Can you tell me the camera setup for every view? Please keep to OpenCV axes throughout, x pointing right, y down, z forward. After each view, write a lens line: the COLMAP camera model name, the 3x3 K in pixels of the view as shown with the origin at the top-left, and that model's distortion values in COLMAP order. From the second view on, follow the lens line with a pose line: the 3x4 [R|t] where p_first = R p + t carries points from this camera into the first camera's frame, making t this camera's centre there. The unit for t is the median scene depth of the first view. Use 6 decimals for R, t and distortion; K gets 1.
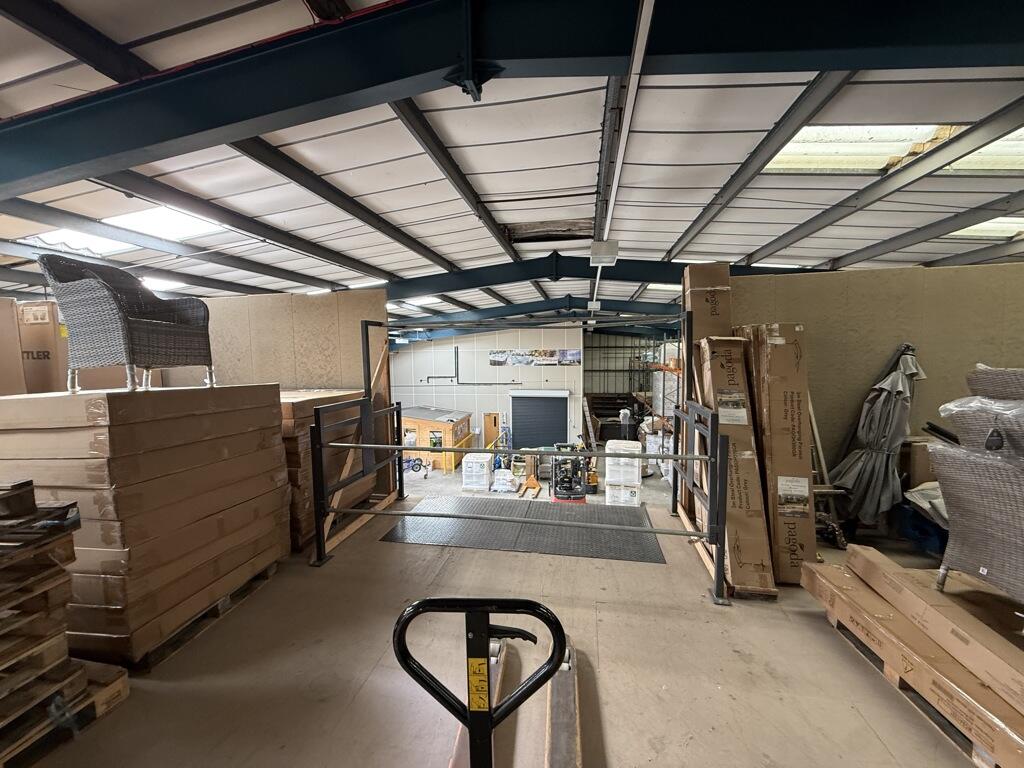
lens RADIAL K [[404.9, 0, 512.1], [0, 404.9, 383.1], [0, 0, 1]] dist [-0.001301, 0.000090]
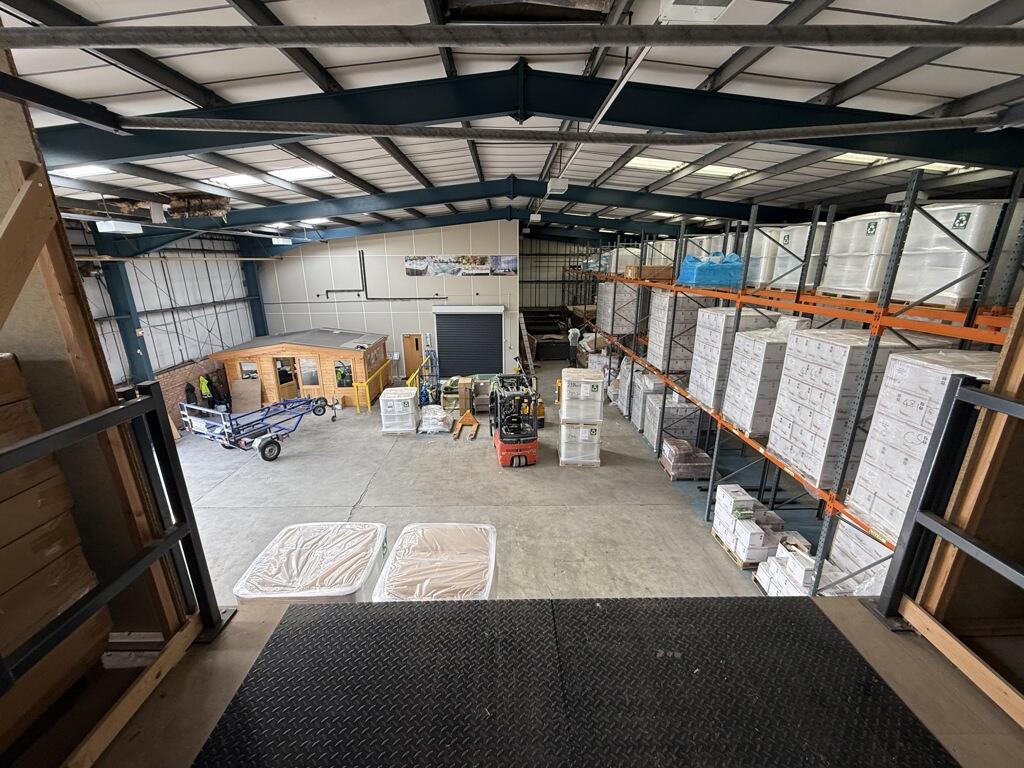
lens RADIAL K [[404.9, 0, 510.6], [0, 404.9, 382.3], [0, 0, 1]] dist [-0.001301, 0.000090]
pose [[0.980827, -0.050830, 0.188137, -0.014344], [0.010051, 0.977296, 0.211641, -0.004372], [-0.194623, -0.205692, 0.959069, 0.149104]]
